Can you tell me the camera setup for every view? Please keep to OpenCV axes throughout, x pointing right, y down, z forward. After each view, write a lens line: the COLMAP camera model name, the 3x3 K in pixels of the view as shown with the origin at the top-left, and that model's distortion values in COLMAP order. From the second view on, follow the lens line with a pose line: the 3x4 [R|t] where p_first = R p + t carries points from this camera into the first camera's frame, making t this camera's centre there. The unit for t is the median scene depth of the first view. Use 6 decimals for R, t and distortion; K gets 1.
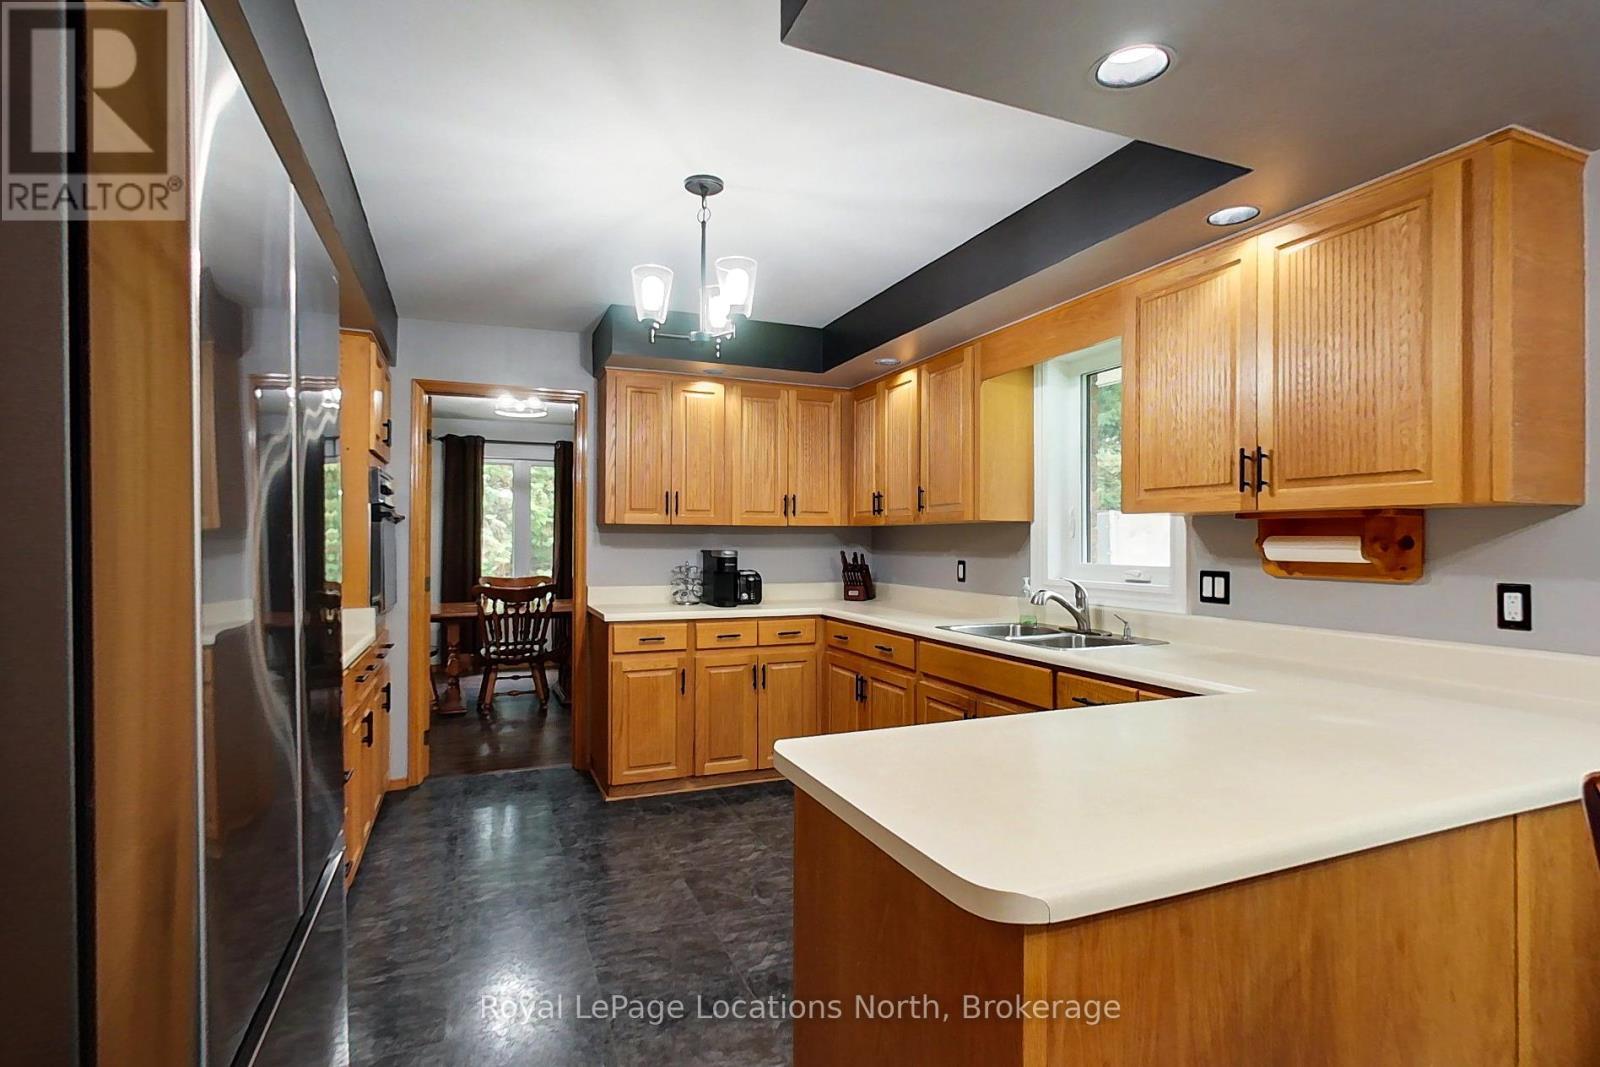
lens RADIAL K [[781.2, 0, 800.0], [0, 781.2, 533.5], [0, 0, 1]] dist [0.001206, 0.000866]
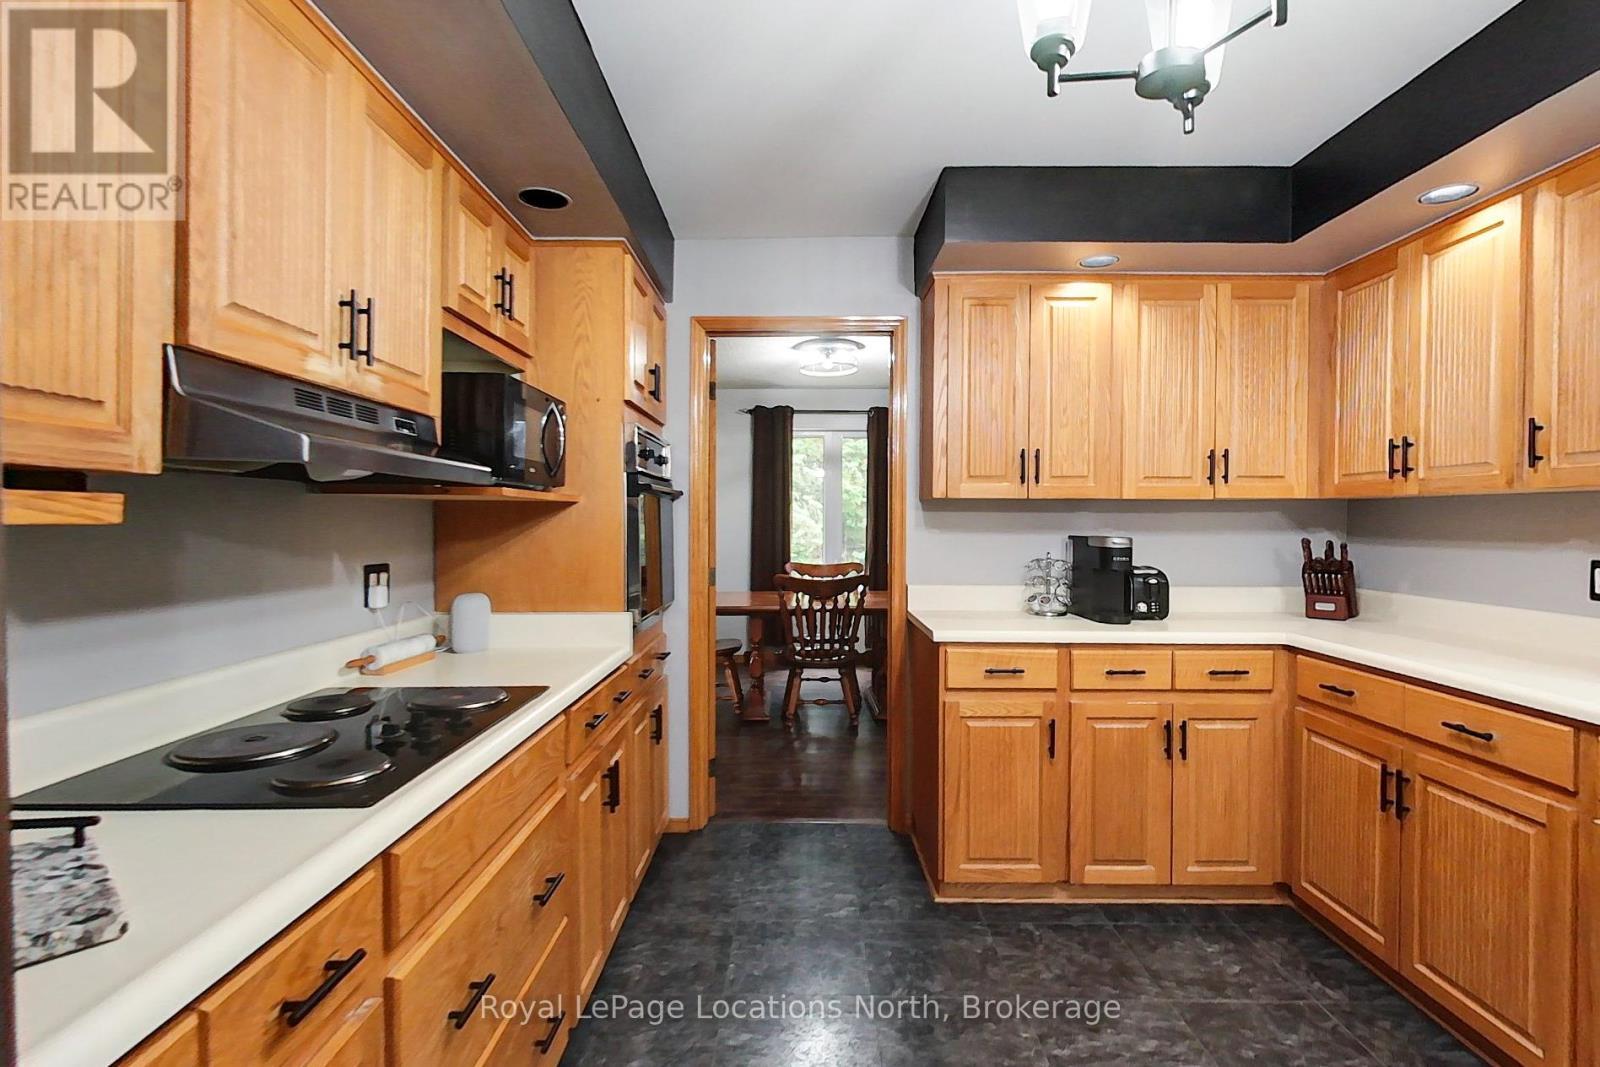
lens RADIAL K [[800.2, 0, 800.0], [0, 800.2, 533.5], [0, 0, 1]] dist [0.002485, 0.000127]
pose [[0.924066, 0.005864, -0.382187, -0.086524], [0.003356, 0.999719, 0.023454, 0.002004], [0.382218, -0.022956, 0.923787, 0.296354]]
